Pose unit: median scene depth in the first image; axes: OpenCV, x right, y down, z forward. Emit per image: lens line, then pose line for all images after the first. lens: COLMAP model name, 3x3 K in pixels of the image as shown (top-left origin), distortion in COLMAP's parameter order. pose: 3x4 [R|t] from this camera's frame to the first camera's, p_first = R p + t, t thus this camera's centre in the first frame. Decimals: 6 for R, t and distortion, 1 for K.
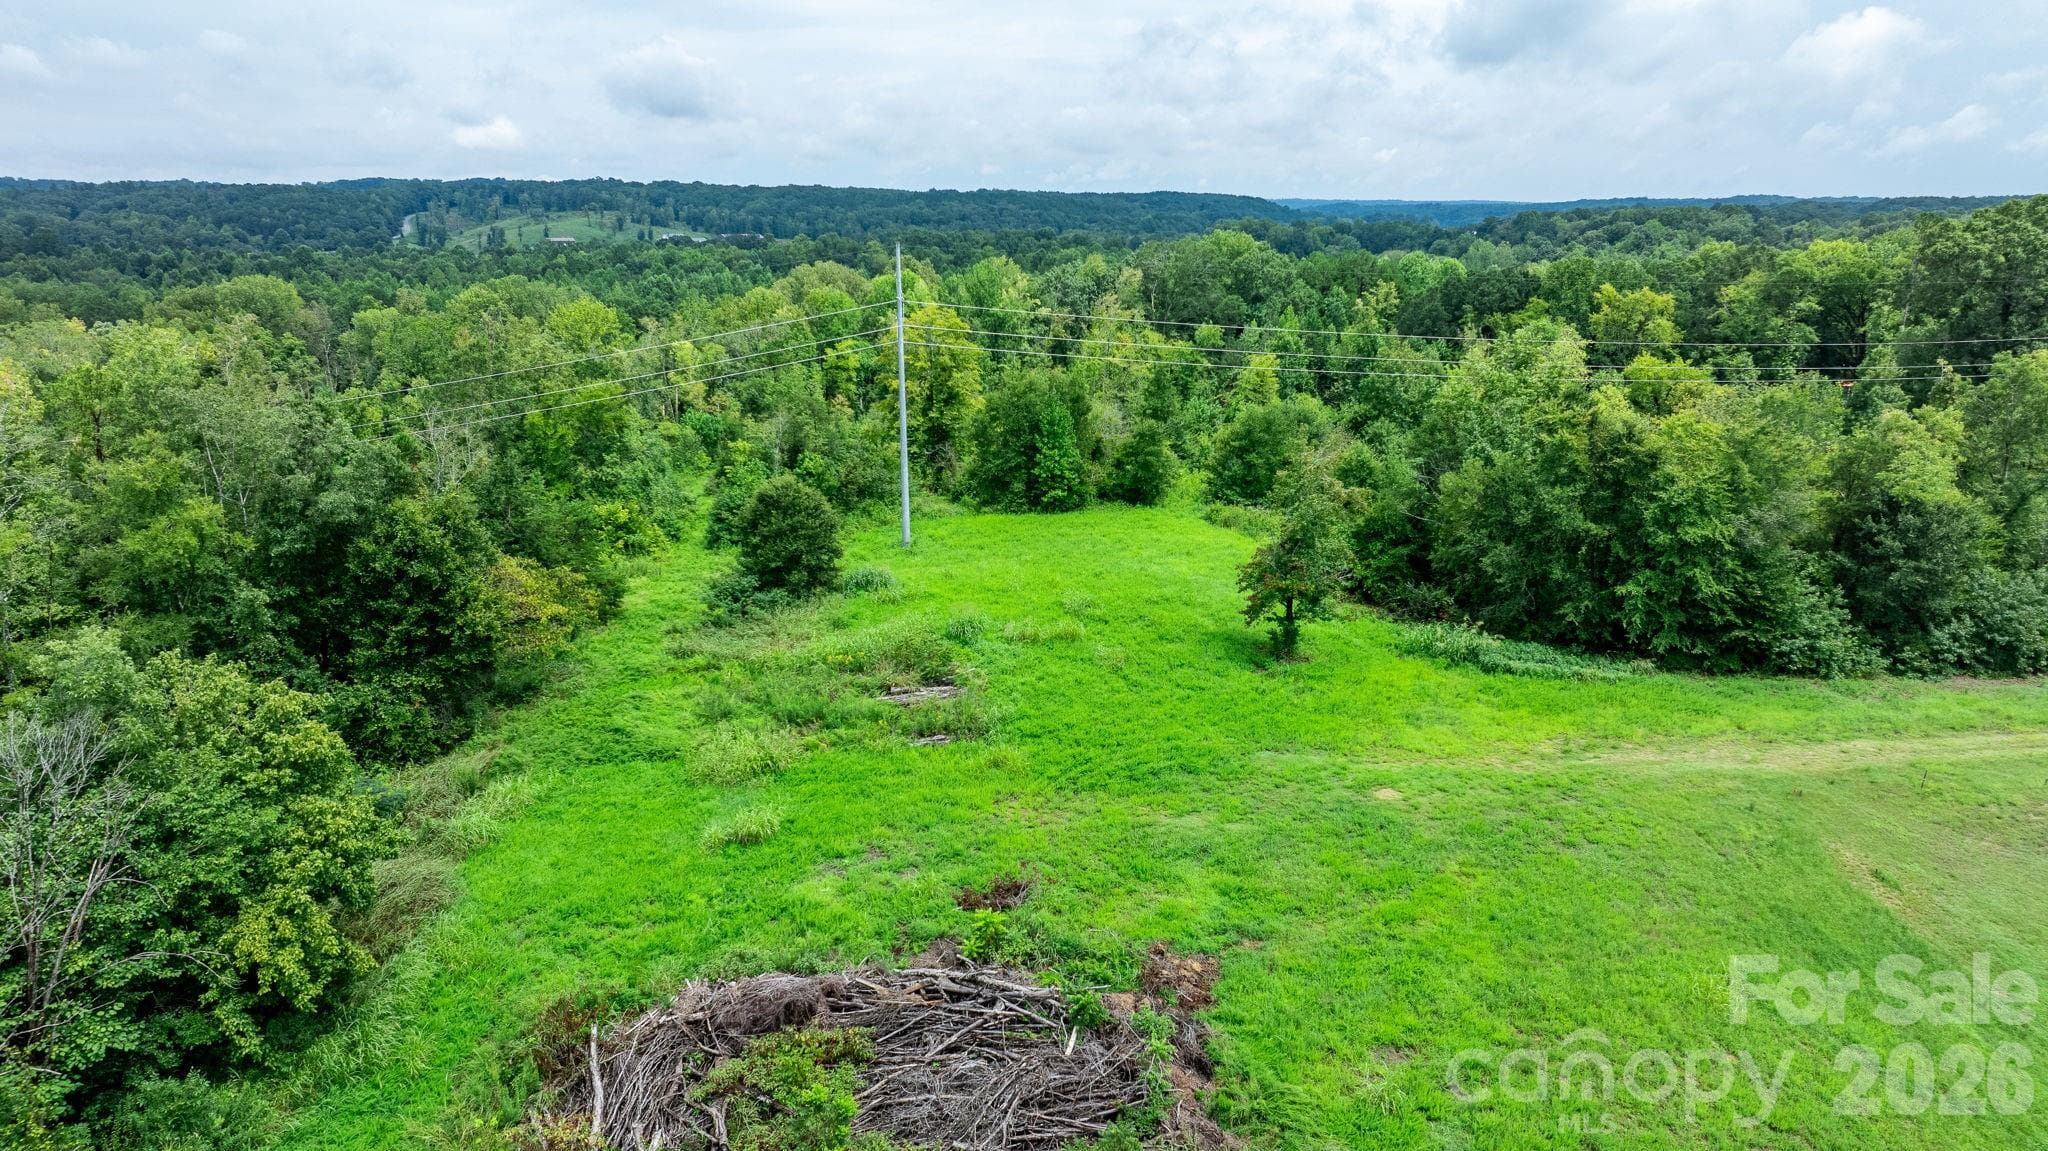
lens RADIAL K [[1457.7, 0, 1028.2], [0, 1457.7, 575.6], [0, 0, 1]] dist [-0.030528, 0.032858]
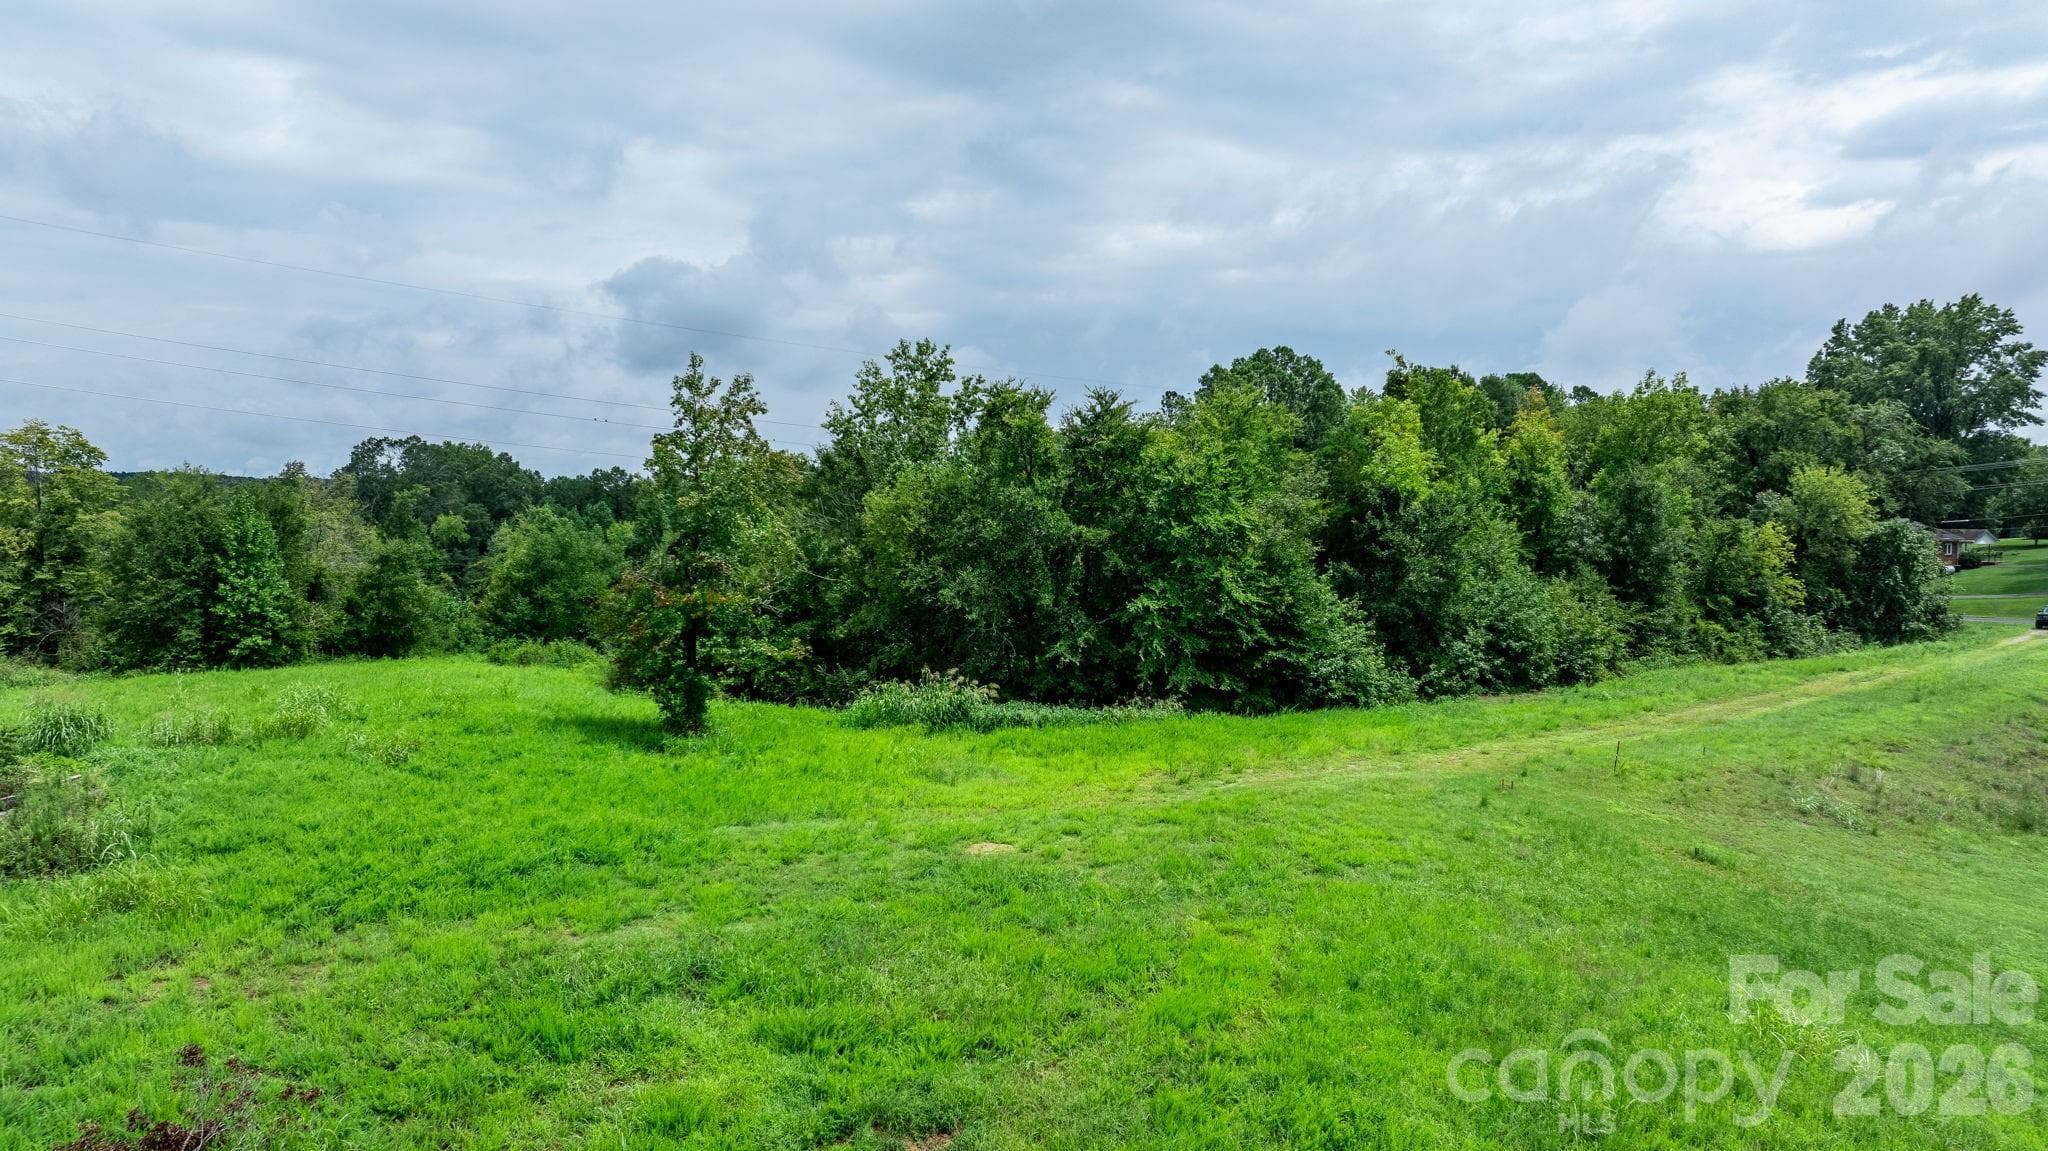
lens RADIAL K [[1457.7, 0, 1033.5], [0, 1457.7, 575.3], [0, 0, 1]] dist [-0.030528, 0.032858]
pose [[0.867876, -0.026898, 0.496051, 0.001258], [0.123429, 0.978897, -0.162867, 0.105933], [-0.481203, 0.202575, 0.852882, 0.391217]]
